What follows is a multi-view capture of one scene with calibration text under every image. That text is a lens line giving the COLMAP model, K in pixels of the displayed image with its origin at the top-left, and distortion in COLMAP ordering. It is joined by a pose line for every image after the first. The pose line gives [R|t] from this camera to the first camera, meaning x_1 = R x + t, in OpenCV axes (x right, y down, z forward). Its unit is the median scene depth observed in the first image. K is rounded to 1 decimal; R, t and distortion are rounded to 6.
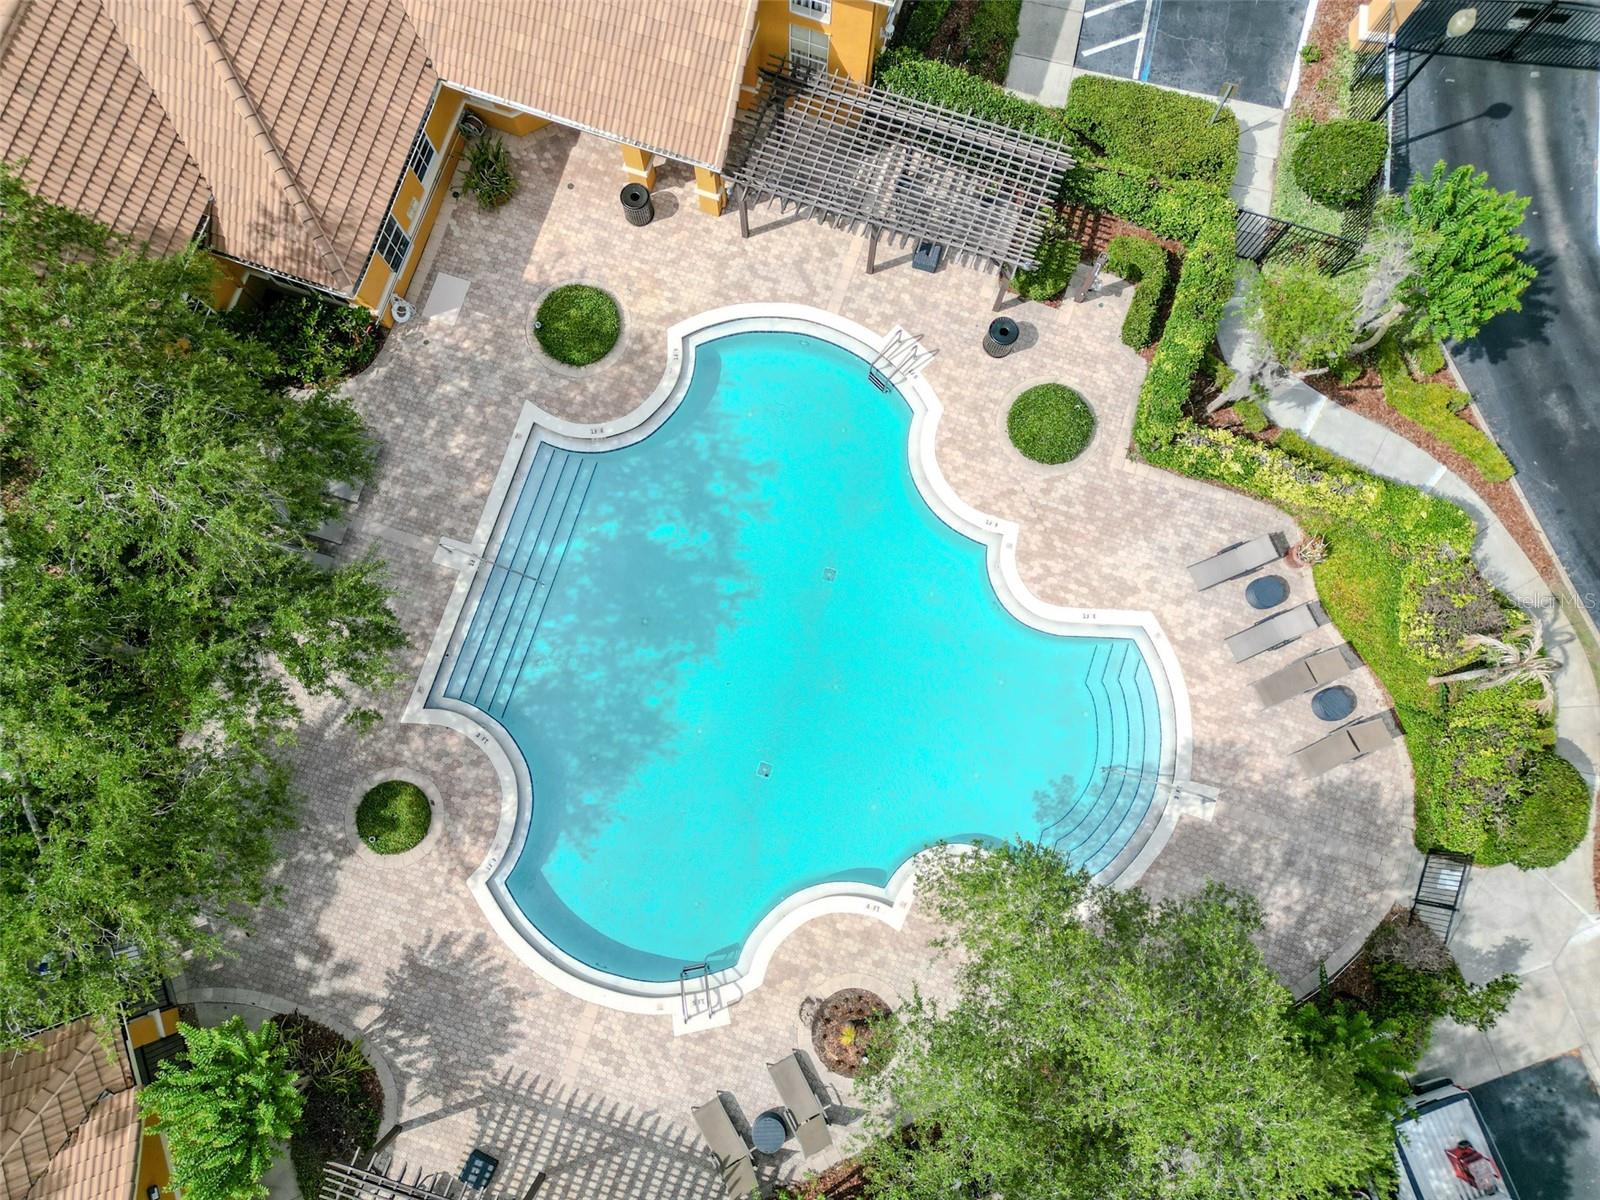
lens RADIAL K [[1124.5, 0, 800.0], [0, 1124.5, 600.0], [0, 0, 1]] dist [0.056571, -0.060799]
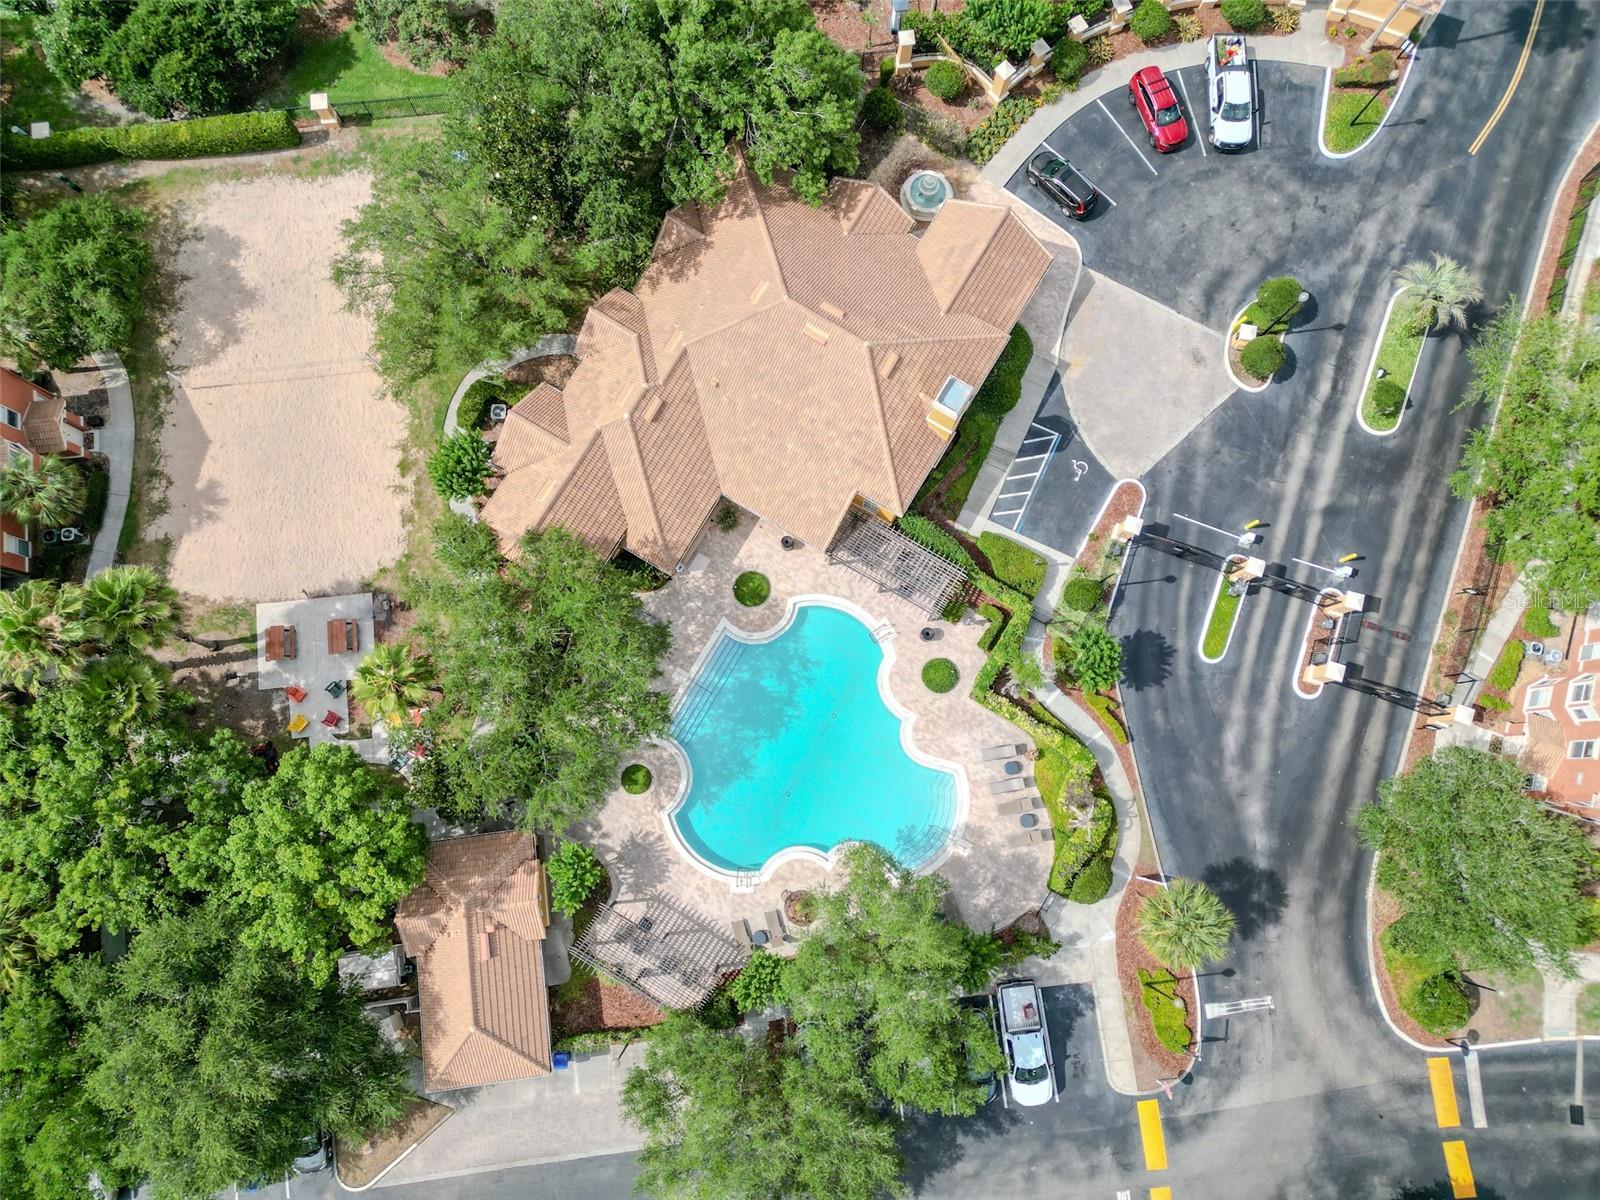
lens RADIAL K [[1120.0, 0, 794.9], [0, 1120.0, 597.3], [0, 0, 1]] dist [0.089623, -0.106727]
pose [[0.975699, 0.214494, -0.044757, -0.001393], [-0.214744, 0.976670, -0.000809, -0.259430], [0.043540, 0.010400, 0.998998, -1.391809]]
